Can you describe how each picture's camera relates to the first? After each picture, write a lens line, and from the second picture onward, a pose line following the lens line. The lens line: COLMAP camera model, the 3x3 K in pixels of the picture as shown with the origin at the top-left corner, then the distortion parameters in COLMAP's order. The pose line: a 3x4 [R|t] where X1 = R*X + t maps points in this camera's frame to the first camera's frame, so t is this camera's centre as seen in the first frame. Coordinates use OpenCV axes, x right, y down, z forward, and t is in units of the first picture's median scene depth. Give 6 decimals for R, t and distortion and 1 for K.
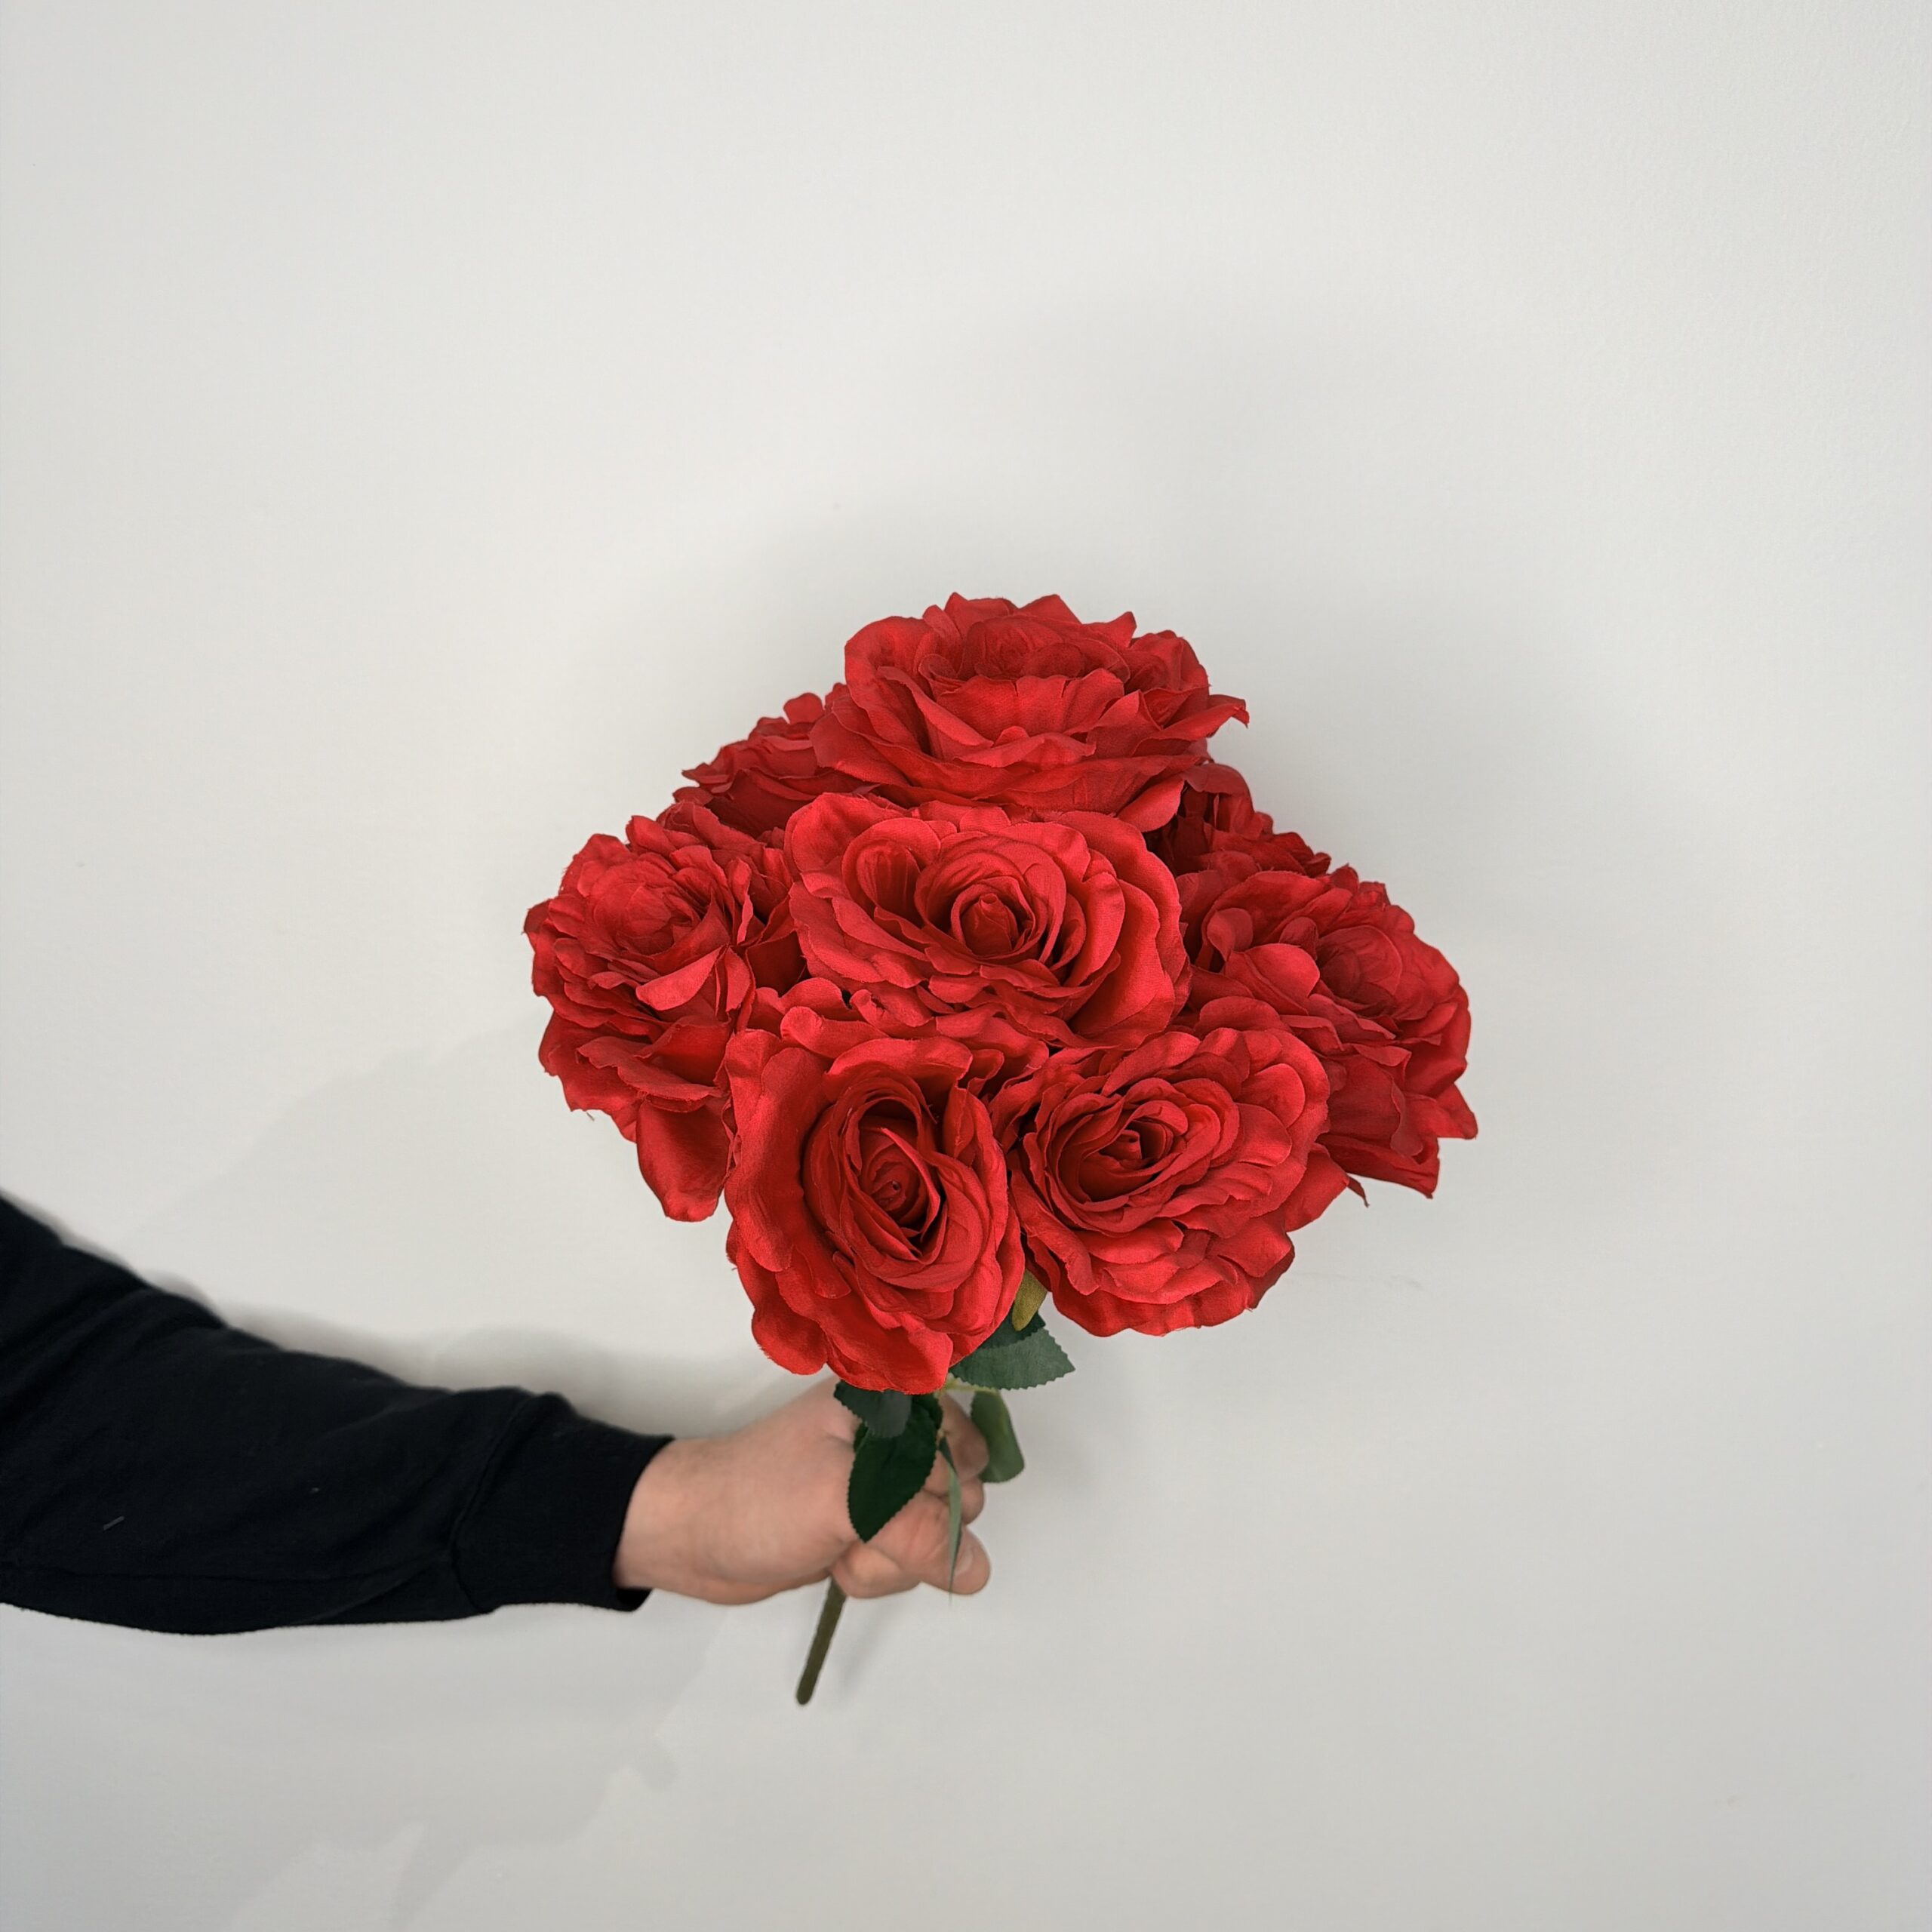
lens RADIAL K [[1976.0, 0, 893.3], [0, 1976.0, 968.1], [0, 0, 1]] dist [0.116894, -0.004397]
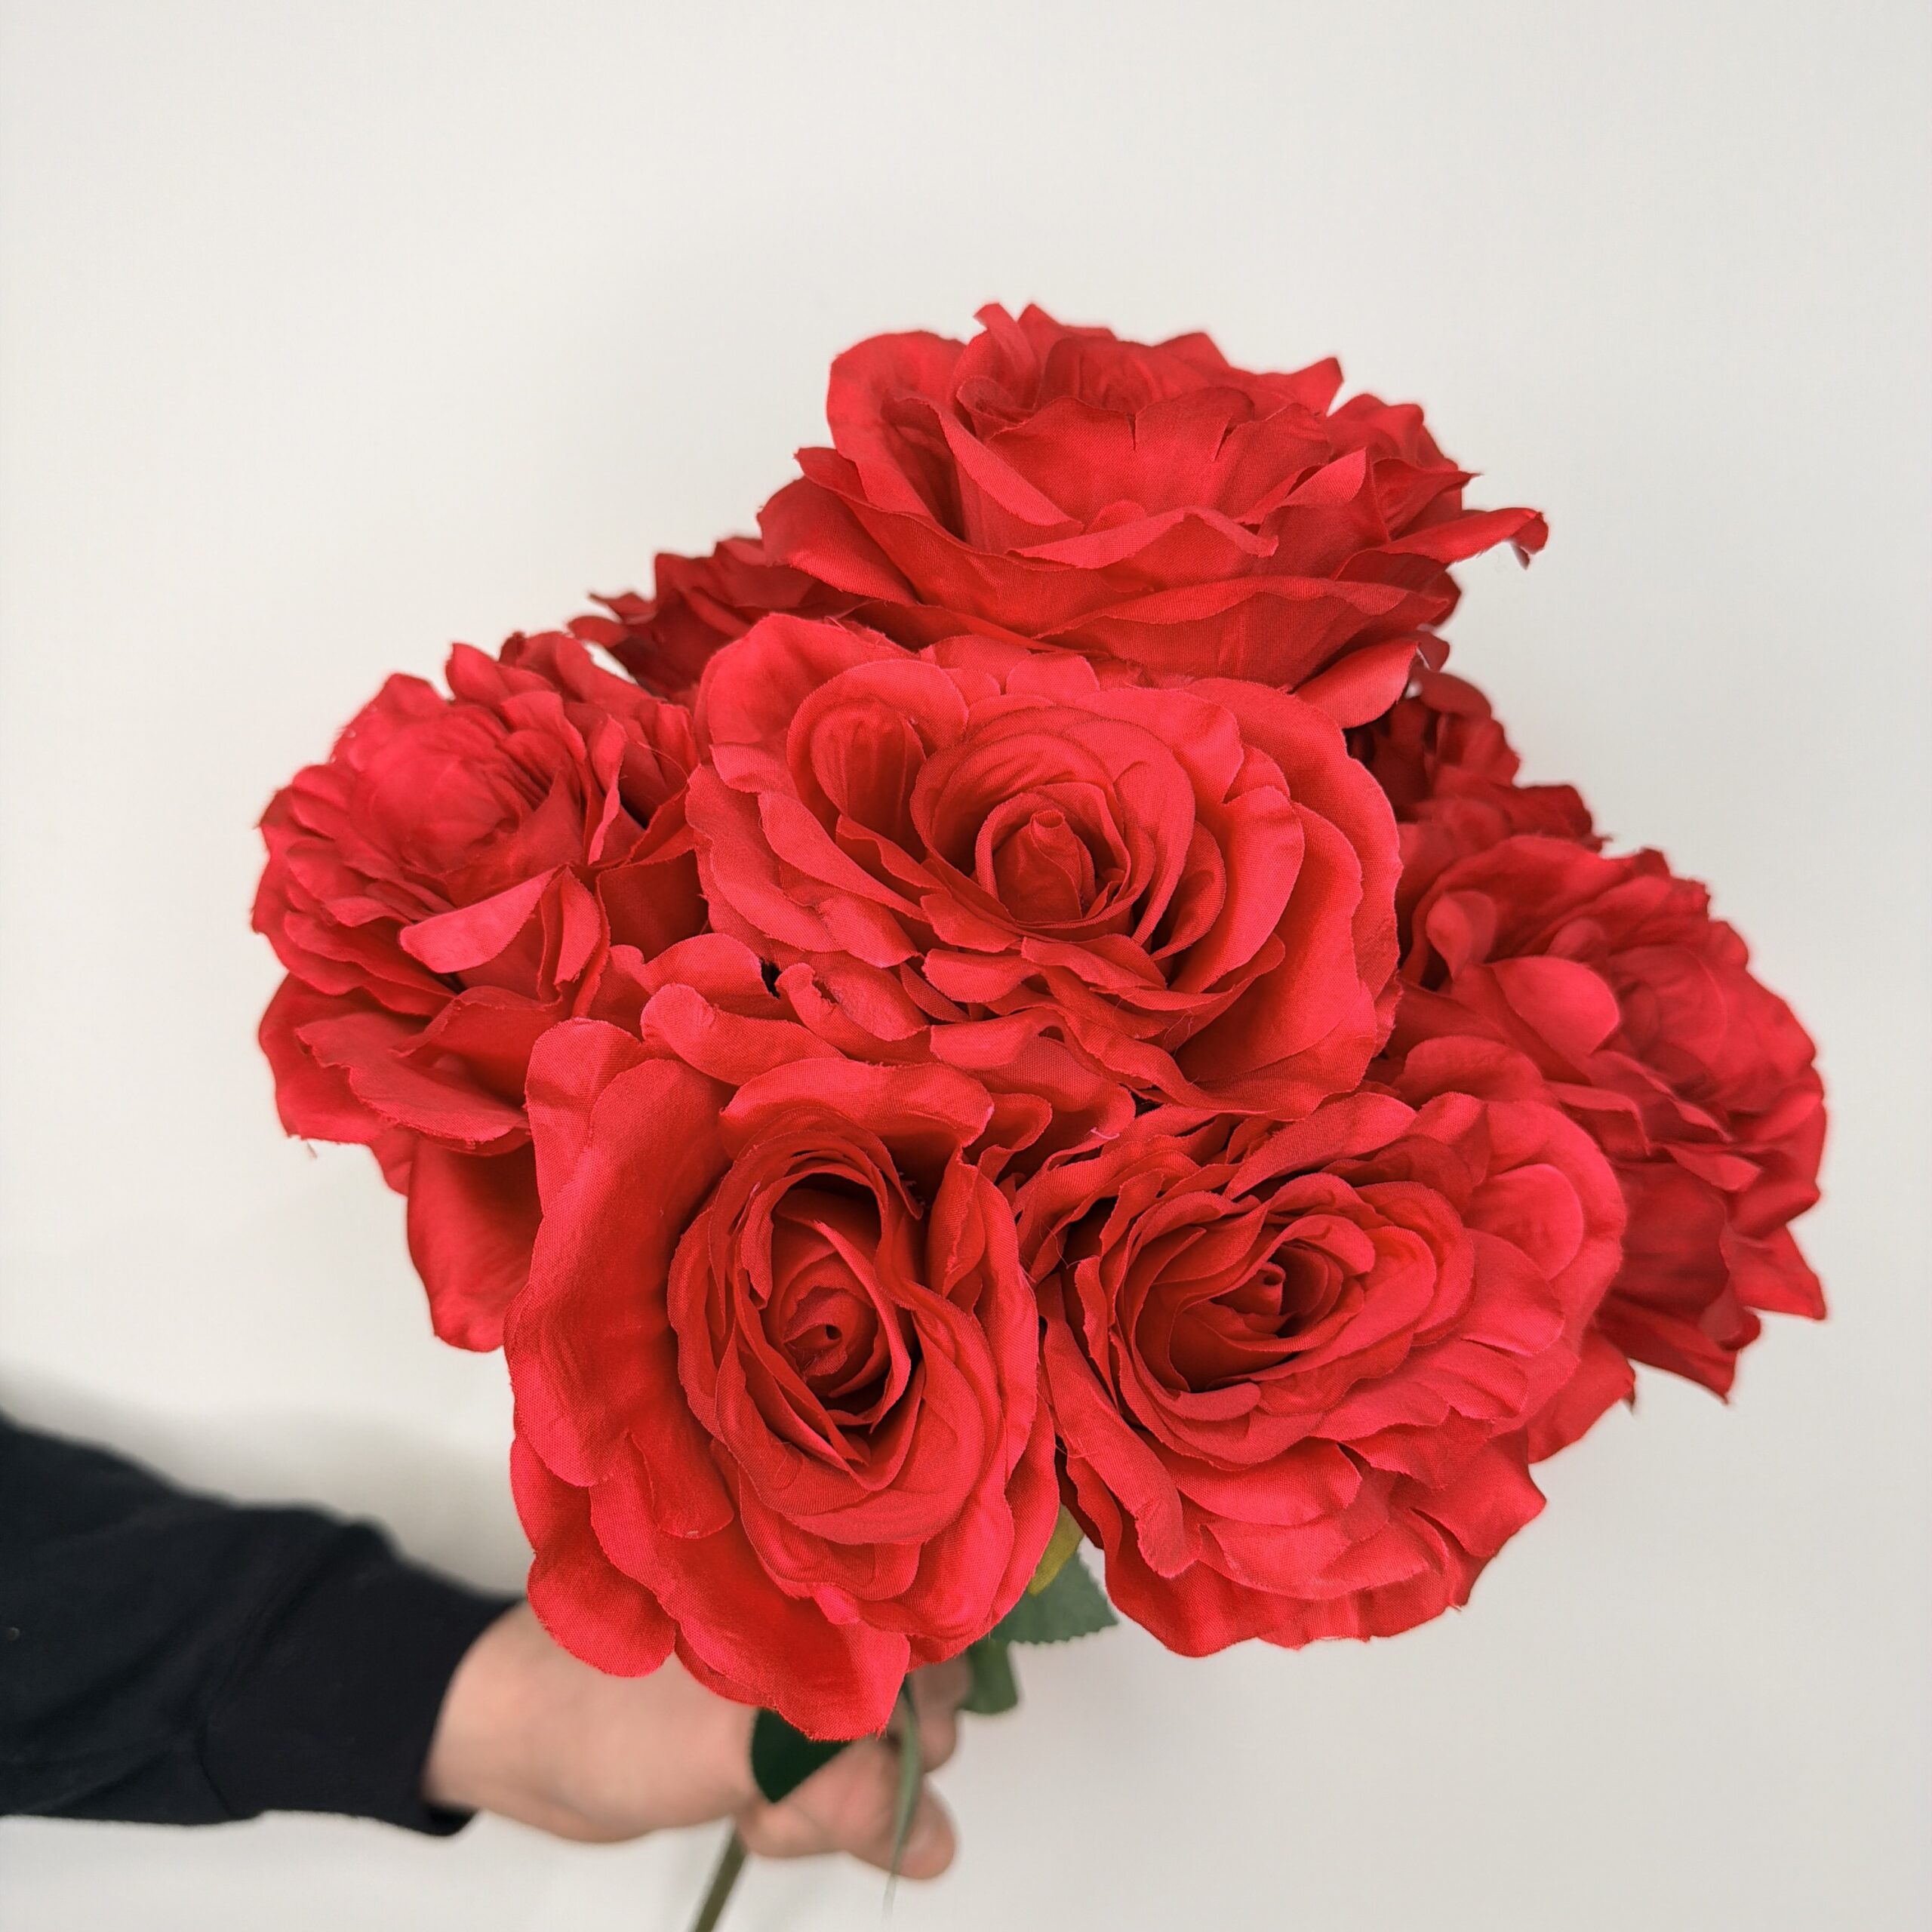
lens RADIAL K [[1976.0, 0, 893.3], [0, 1976.0, 968.1], [0, 0, 1]] dist [0.116894, -0.004397]
pose [[0.996097, 0.086935, -0.015264, 0.017492], [-0.087089, 0.996153, -0.009697, 0.014816], [0.014363, 0.010989, 0.999836, 0.451702]]
